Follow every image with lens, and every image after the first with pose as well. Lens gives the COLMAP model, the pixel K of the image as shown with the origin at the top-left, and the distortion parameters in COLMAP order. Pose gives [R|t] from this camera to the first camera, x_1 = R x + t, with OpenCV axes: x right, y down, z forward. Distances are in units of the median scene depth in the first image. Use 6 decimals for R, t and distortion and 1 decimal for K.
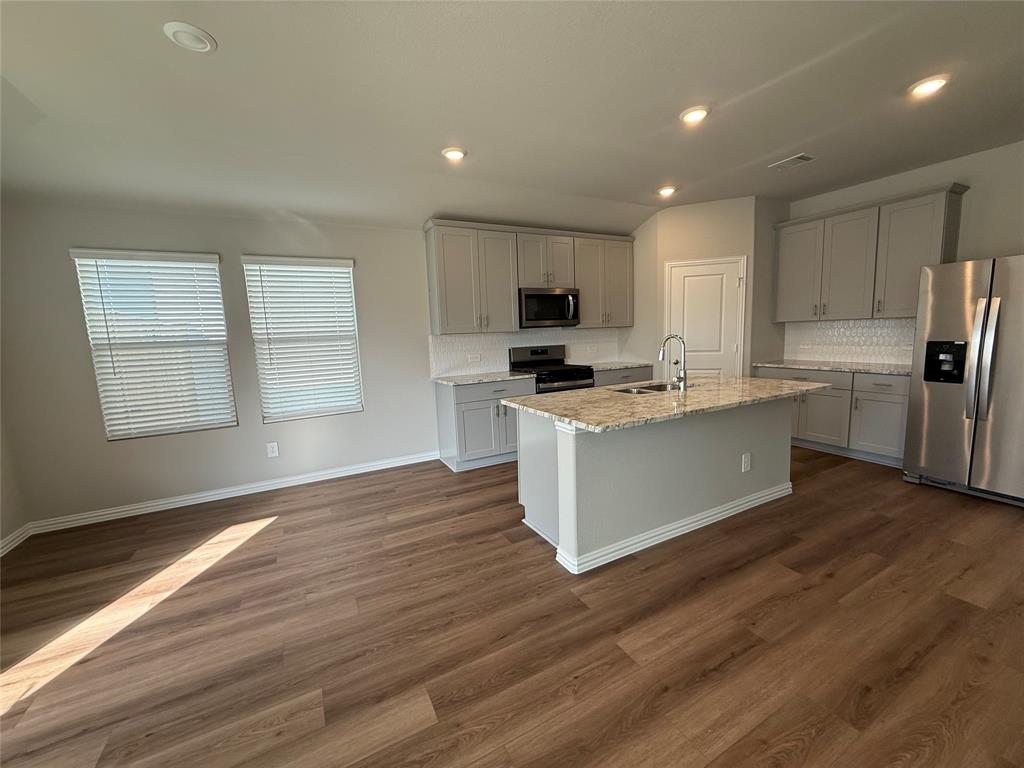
lens RADIAL K [[409.0, 0, 511.0], [0, 409.0, 384.1], [0, 0, 1]] dist [-0.000419, 0.000386]
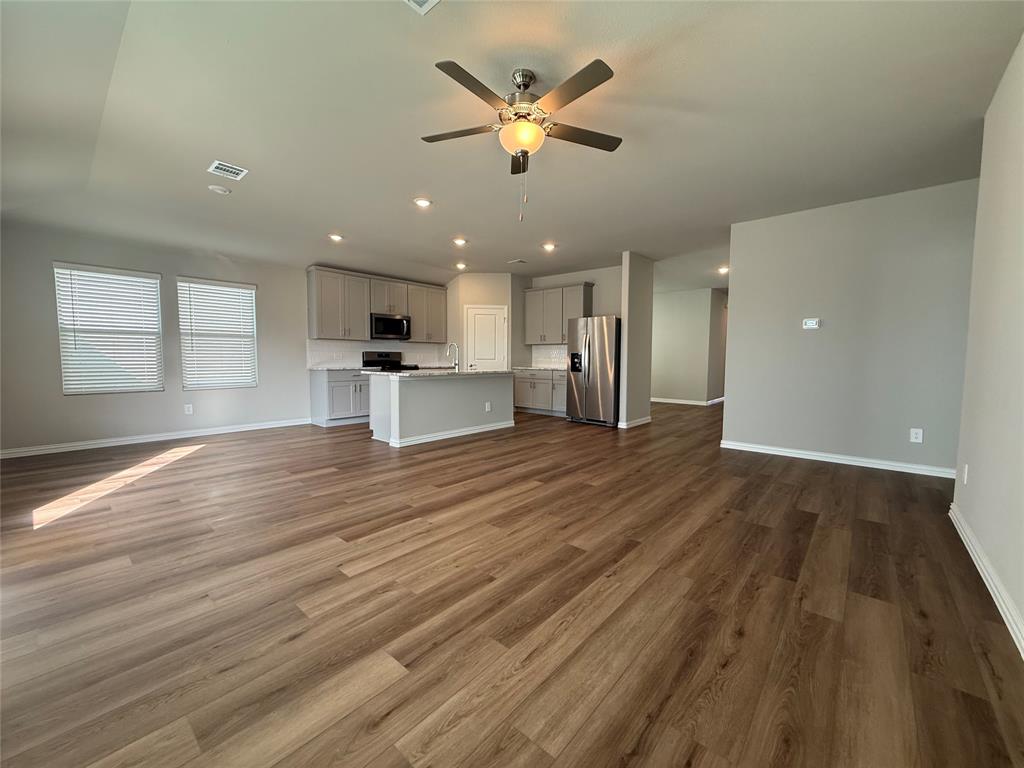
lens RADIAL K [[409.0, 0, 511.7], [0, 409.0, 381.2], [0, 0, 1]] dist [-0.000419, 0.000386]
pose [[0.932808, 0.023265, 0.359623, -0.041202], [0.004080, 0.997168, -0.075092, 0.174669], [-0.360352, 0.071513, 0.930071, -0.758571]]
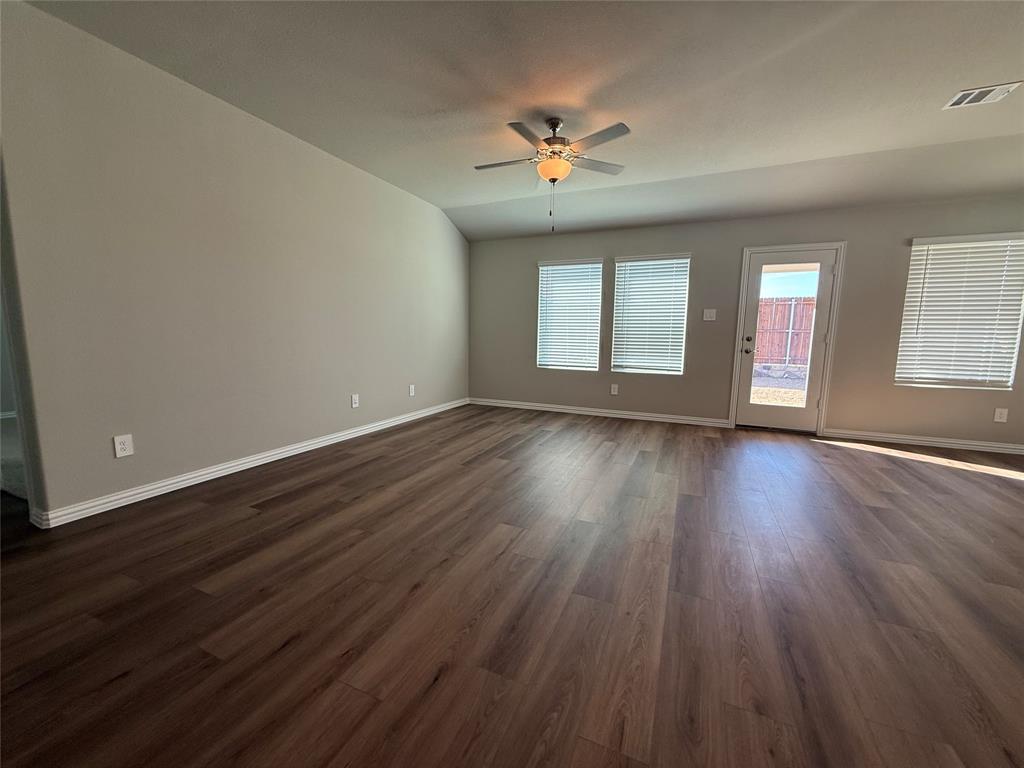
lens RADIAL K [[409.0, 0, 511.7], [0, 409.0, 383.6], [0, 0, 1]] dist [-0.000419, 0.000386]
pose [[-0.787415, 0.102426, -0.607854, 0.833954], [-0.063177, 0.967496, 0.244866, -0.022097], [0.613177, 0.231214, -0.755350, 0.504783]]
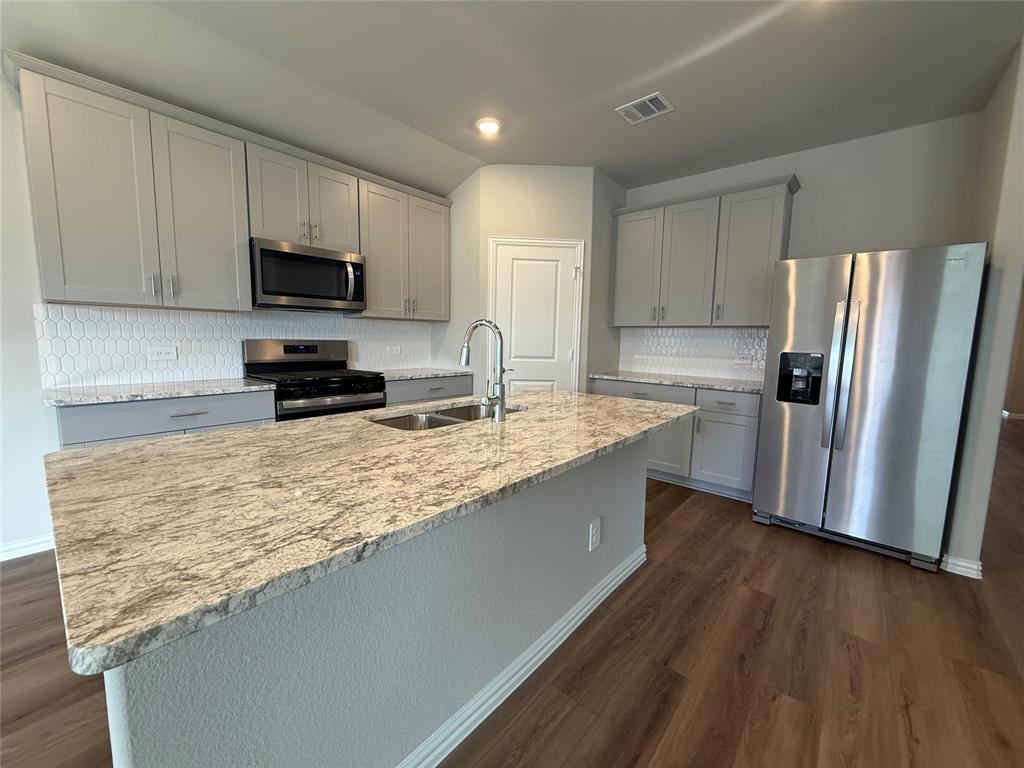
lens RADIAL K [[409.0, 0, 509.6], [0, 409.0, 387.8], [0, 0, 1]] dist [-0.000419, 0.000386]
pose [[0.930196, 0.010634, 0.366910, 0.180914], [-0.007658, 0.999925, -0.009564, -0.018826], [-0.366984, 0.006087, 0.930207, 0.376240]]
